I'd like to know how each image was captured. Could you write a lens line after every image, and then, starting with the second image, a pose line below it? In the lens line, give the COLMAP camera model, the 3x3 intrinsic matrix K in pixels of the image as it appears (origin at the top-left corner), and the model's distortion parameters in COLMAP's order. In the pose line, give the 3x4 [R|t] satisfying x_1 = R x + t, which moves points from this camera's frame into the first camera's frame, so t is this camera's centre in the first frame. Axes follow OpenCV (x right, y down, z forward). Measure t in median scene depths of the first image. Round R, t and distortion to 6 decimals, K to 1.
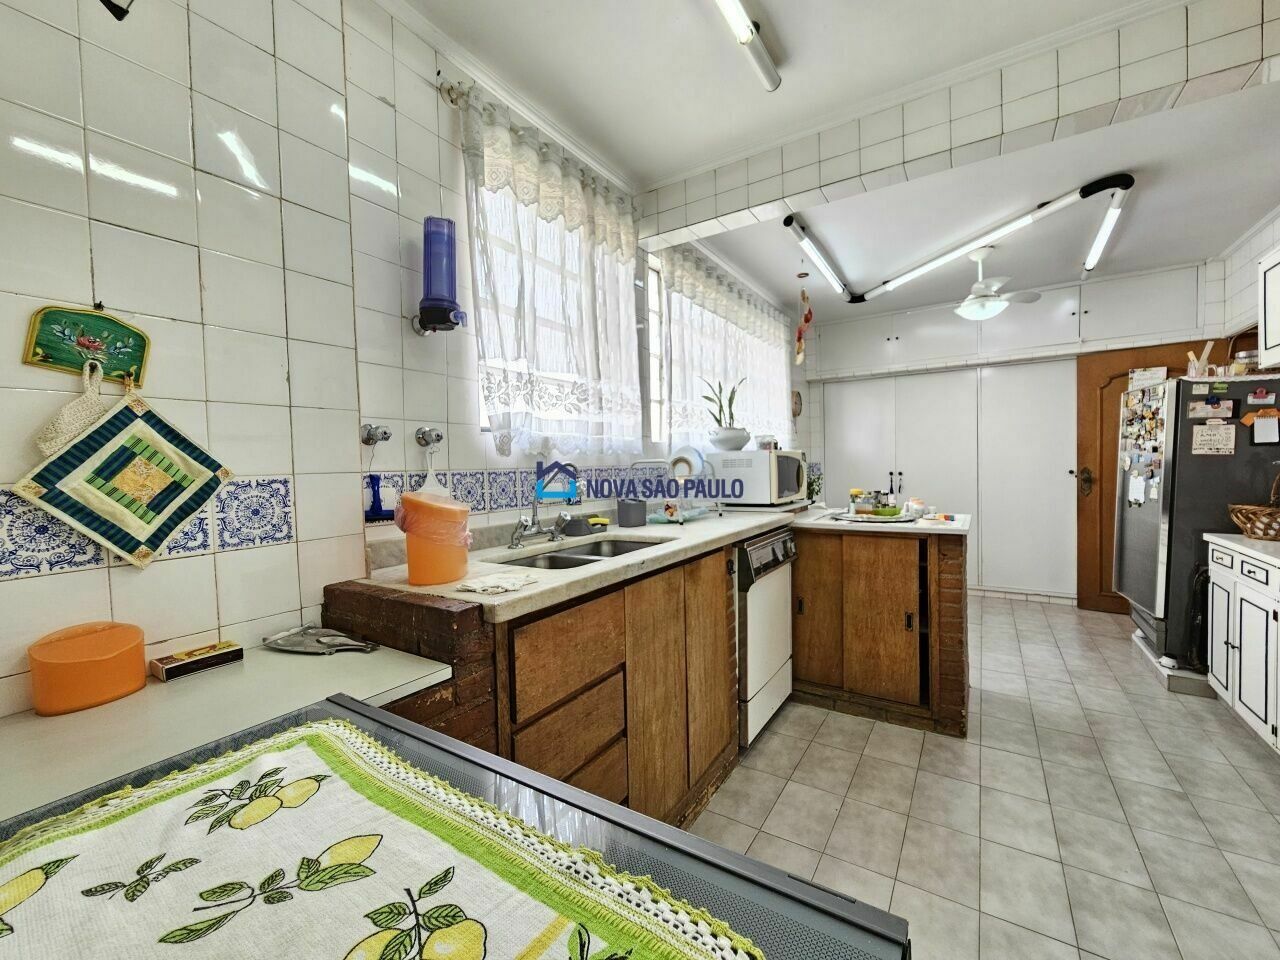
lens RADIAL K [[523.6, 0, 640.7], [0, 523.6, 479.9], [0, 0, 1]] dist [-0.001532, 0.000188]
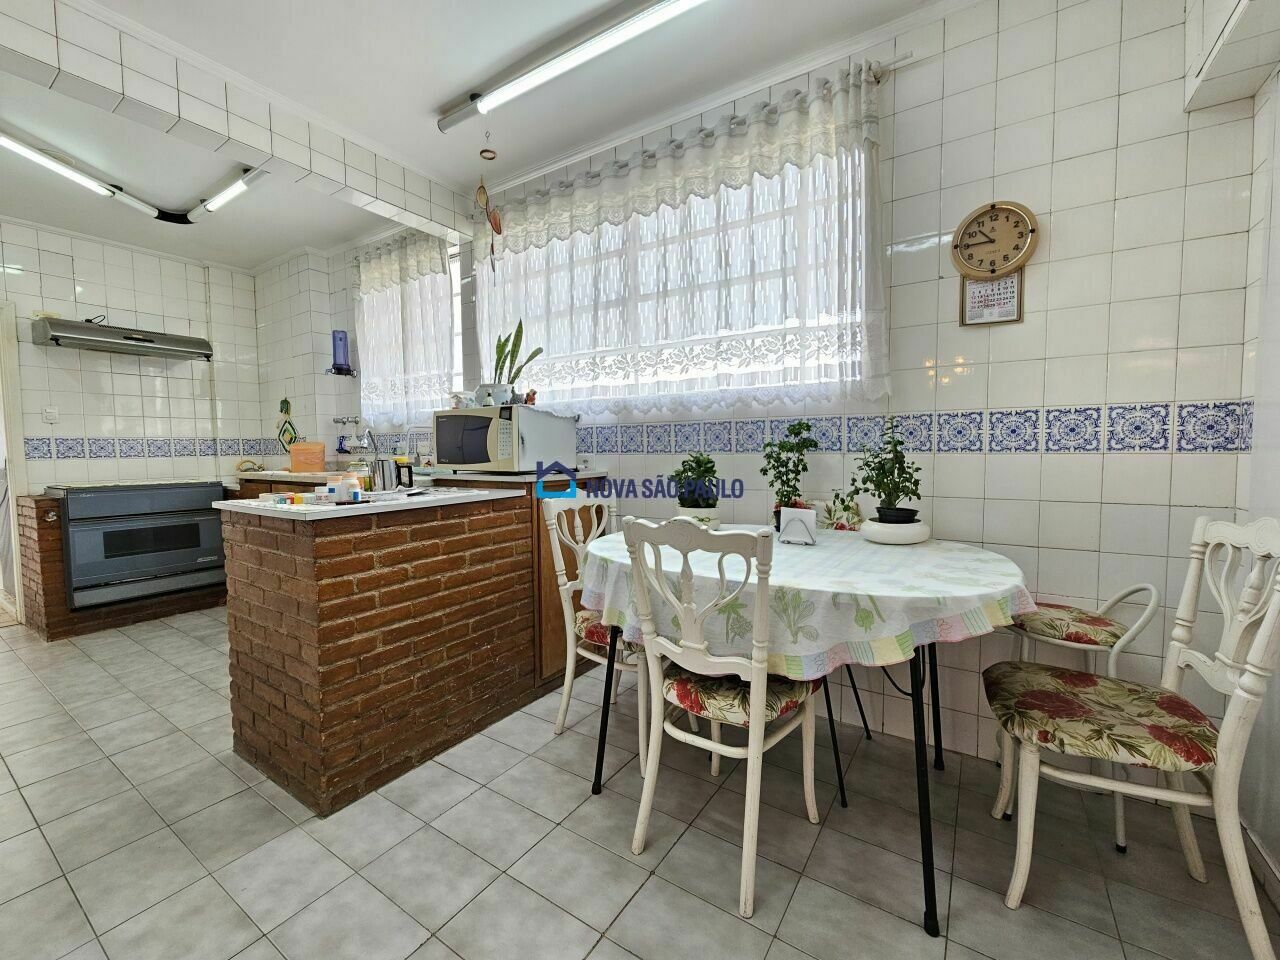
lens RADIAL K [[523.6, 0, 640.7], [0, 523.6, 479.9], [0, 0, 1]] dist [-0.001532, 0.000188]
pose [[-0.005511, 0.092283, -0.995718, 2.021826], [-0.014539, 0.995620, 0.092355, -0.050082], [0.999879, 0.014986, -0.004146, 2.342387]]
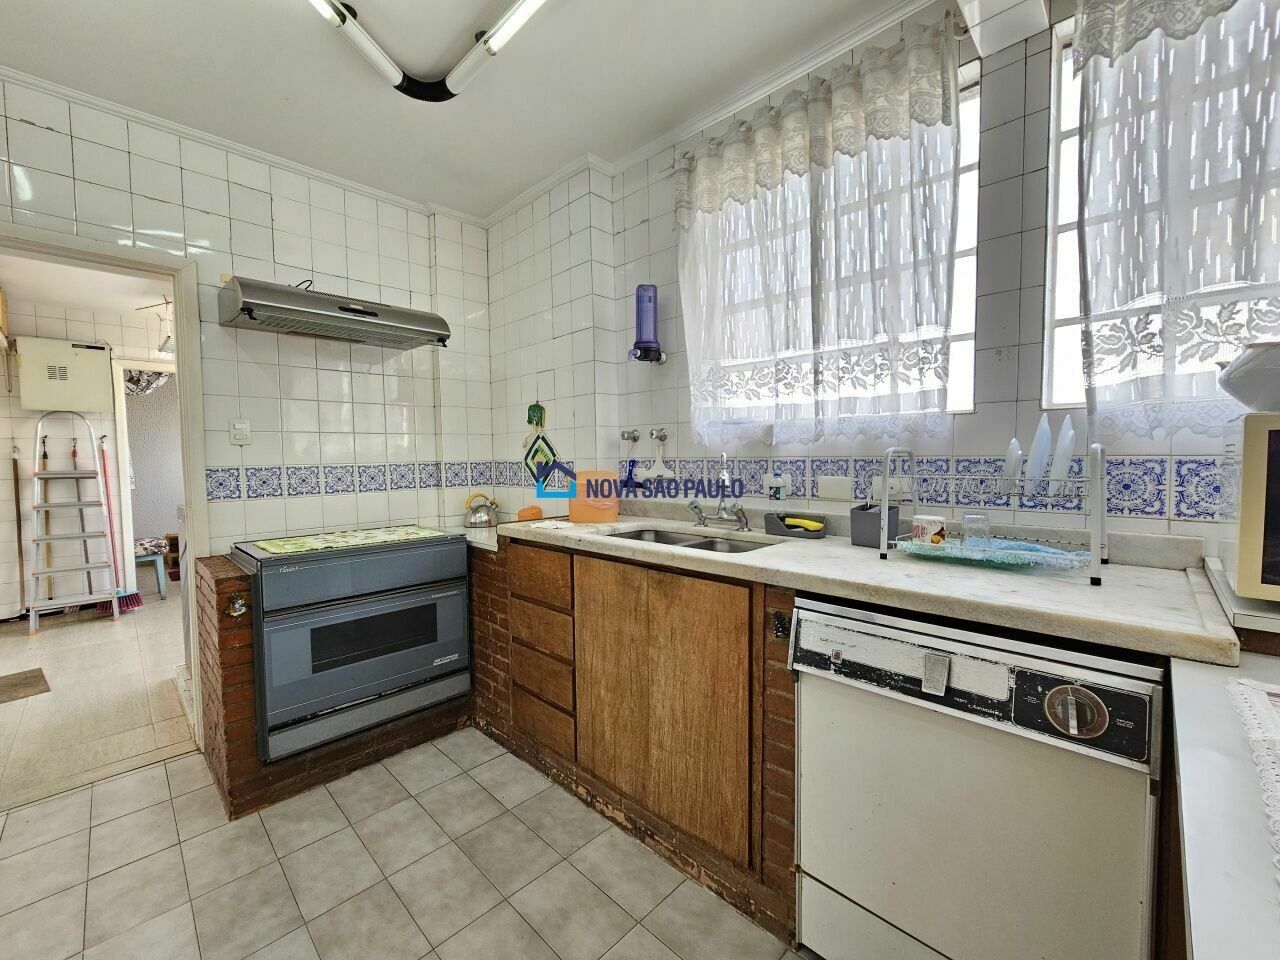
lens RADIAL K [[523.6, 0, 640.7], [0, 523.6, 479.9], [0, 0, 1]] dist [-0.001532, 0.000188]
pose [[-0.199362, 0.084012, -0.976318, 1.043212], [-0.004170, 0.996236, 0.086577, -0.083130], [0.979917, 0.021331, -0.198261, 1.243832]]
